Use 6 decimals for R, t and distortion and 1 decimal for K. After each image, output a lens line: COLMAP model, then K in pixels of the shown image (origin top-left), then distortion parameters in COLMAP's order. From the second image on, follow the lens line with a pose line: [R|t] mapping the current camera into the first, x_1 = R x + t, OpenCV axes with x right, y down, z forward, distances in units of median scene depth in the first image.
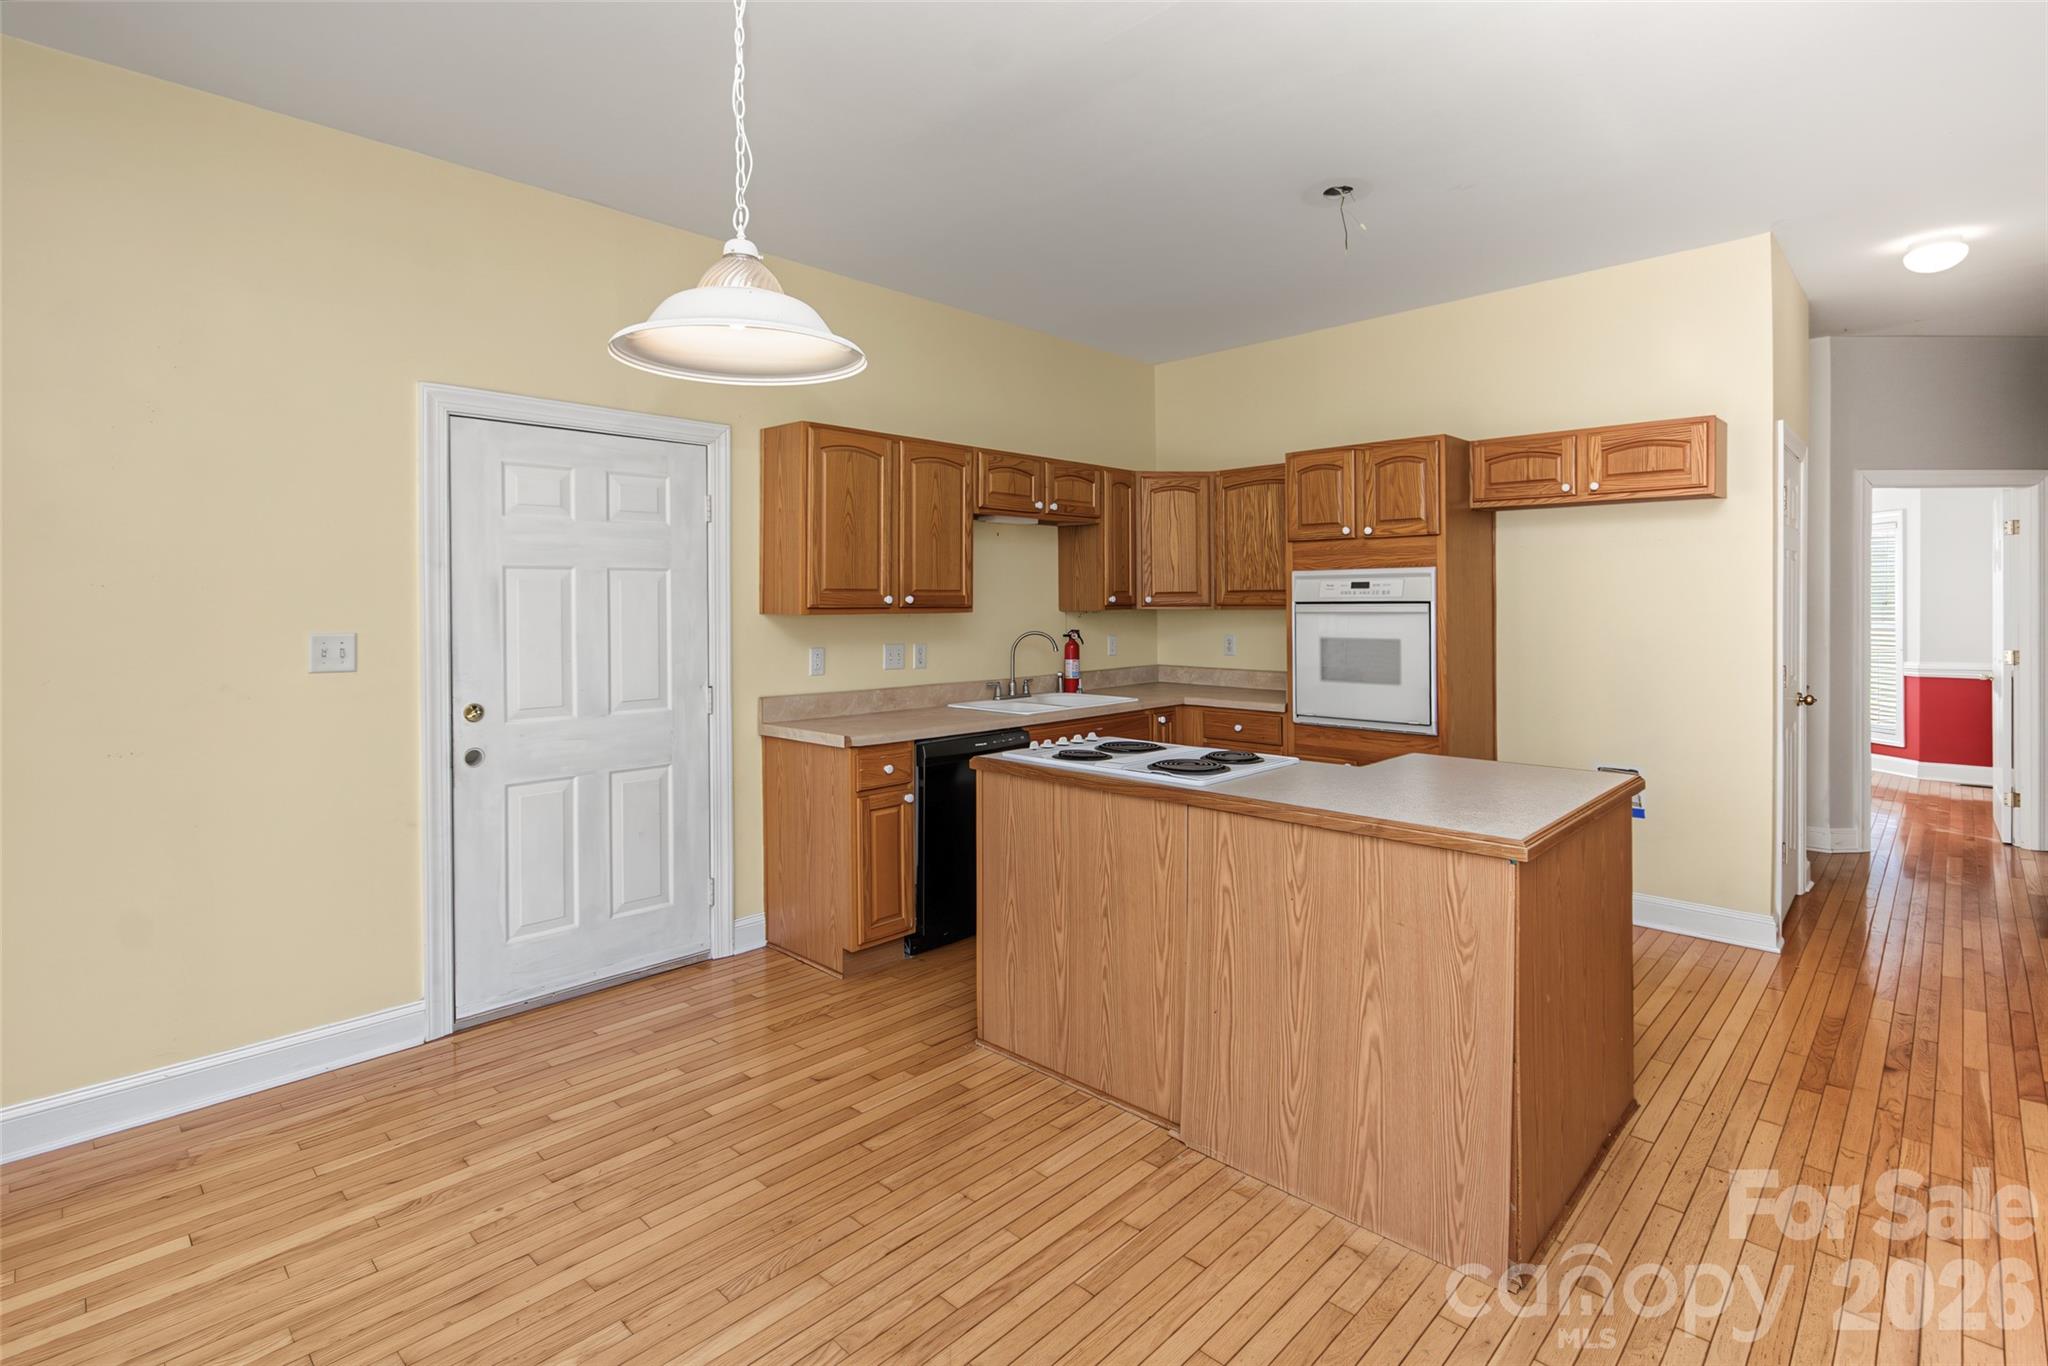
lens RADIAL K [[978.2, 0, 967.4], [0, 978.2, 619.4], [0, 0, 1]] dist [-0.003565, 0.000606]
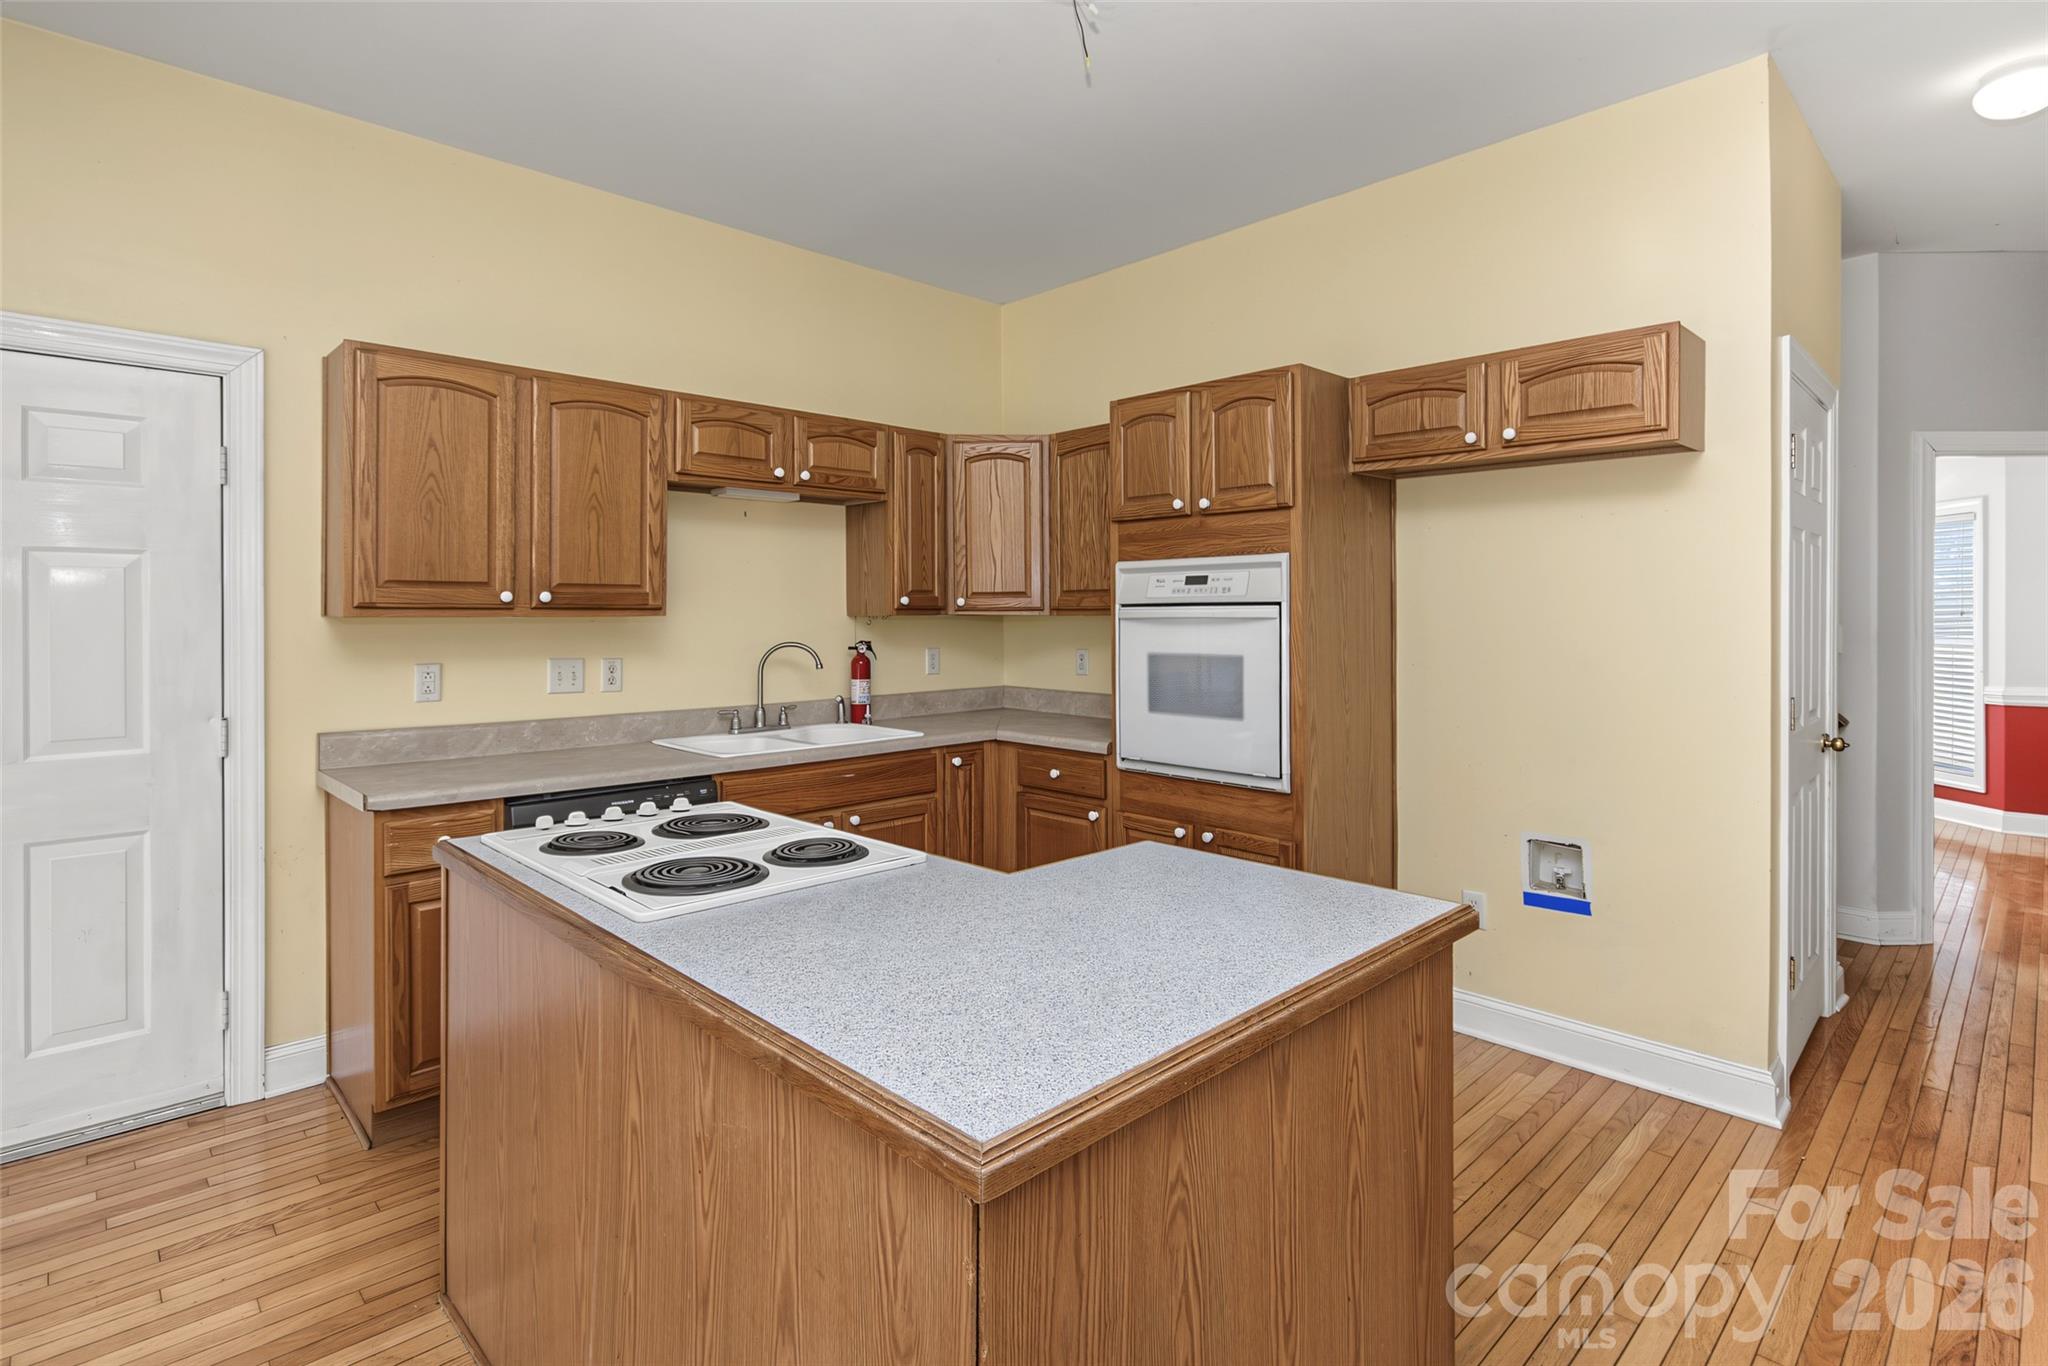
lens RADIAL K [[978.2, 0, 995.3], [0, 978.2, 627.4], [0, 0, 1]] dist [-0.003565, 0.000606]
pose [[0.999528, 0.003461, -0.030521, 0.280809], [-0.003585, 0.999986, -0.004001, 0.003331], [0.030507, 0.004109, 0.999526, 0.281001]]
